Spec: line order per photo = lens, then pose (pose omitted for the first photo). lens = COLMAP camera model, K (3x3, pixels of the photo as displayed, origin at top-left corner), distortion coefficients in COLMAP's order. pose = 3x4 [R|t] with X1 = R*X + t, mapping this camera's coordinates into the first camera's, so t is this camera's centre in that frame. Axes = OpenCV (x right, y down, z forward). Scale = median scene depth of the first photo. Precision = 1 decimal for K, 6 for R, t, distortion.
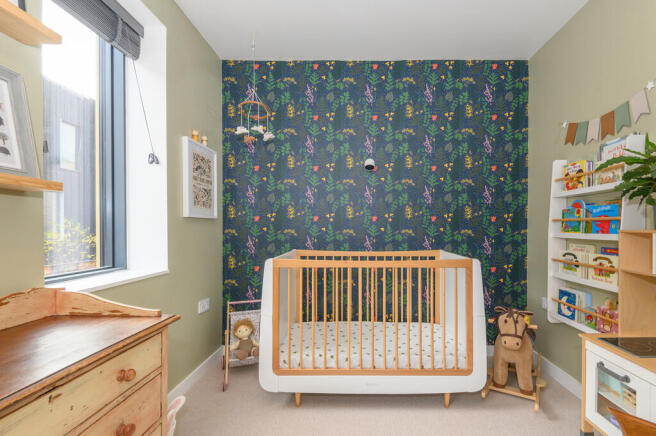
lens RADIAL K [[306.3, 0, 330.2], [0, 306.3, 230.1], [0, 0, 1]] dist [-0.000425, -0.000630]
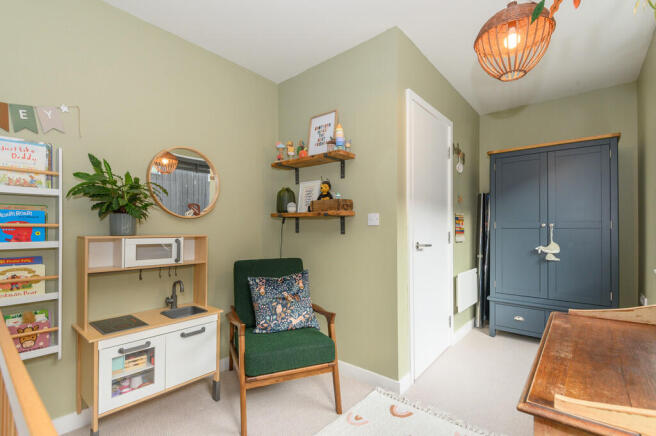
lens RADIAL K [[306.3, 0, 330.2], [0, 306.3, 230.1], [0, 0, 1]] dist [-0.000425, -0.000630]
pose [[-0.819352, -0.004692, 0.573271, -0.364223], [0.003409, 0.999909, 0.013057, -0.030947], [-0.573280, 0.012652, -0.819262, 1.227313]]
